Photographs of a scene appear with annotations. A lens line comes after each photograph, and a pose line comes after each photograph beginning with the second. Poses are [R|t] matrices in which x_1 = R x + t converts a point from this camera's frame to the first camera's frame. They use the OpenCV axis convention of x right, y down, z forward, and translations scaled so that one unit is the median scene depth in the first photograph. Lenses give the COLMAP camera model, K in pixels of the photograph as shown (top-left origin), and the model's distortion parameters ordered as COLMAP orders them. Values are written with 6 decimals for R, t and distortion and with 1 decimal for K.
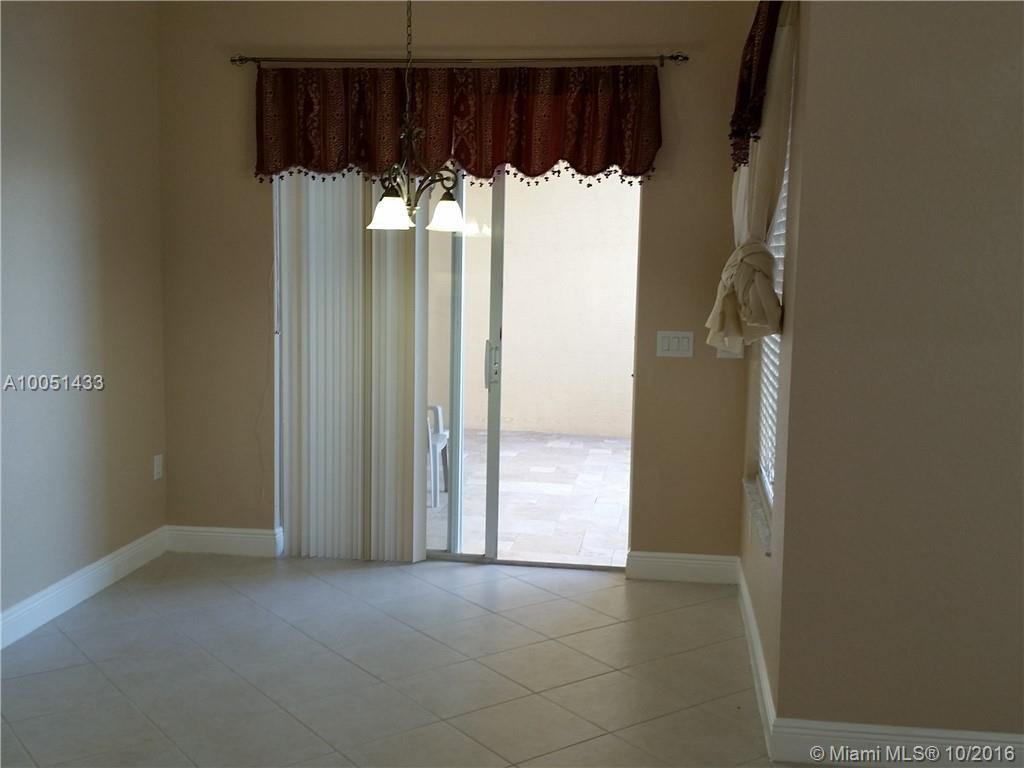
lens RADIAL K [[1110.7, 0, 512.0], [0, 1110.7, 384.0], [0, 0, 1]] dist [0.256219, 0.005135]
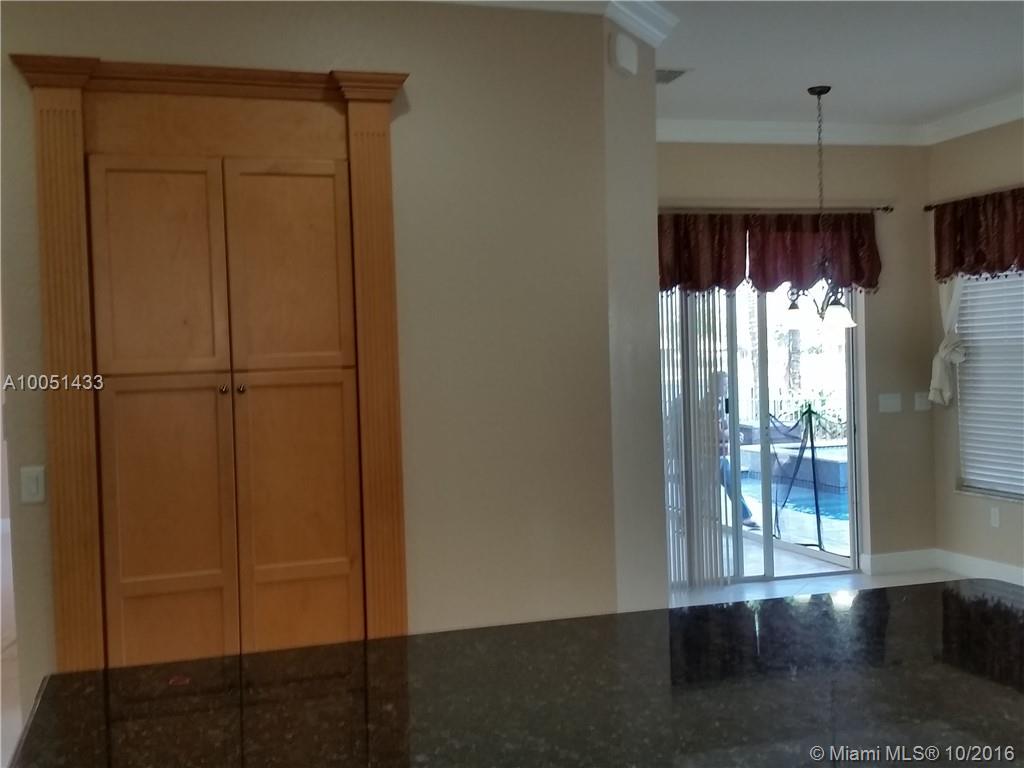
lens RADIAL K [[1110.7, 0, 512.0], [0, 1110.7, 384.0], [0, 0, 1]] dist [0.256219, 0.005135]
pose [[0.900165, -0.045486, 0.433167, -0.940029], [0.097647, 0.990291, -0.098933, 0.038467], [-0.424461, 0.131354, 0.895868, -0.097563]]
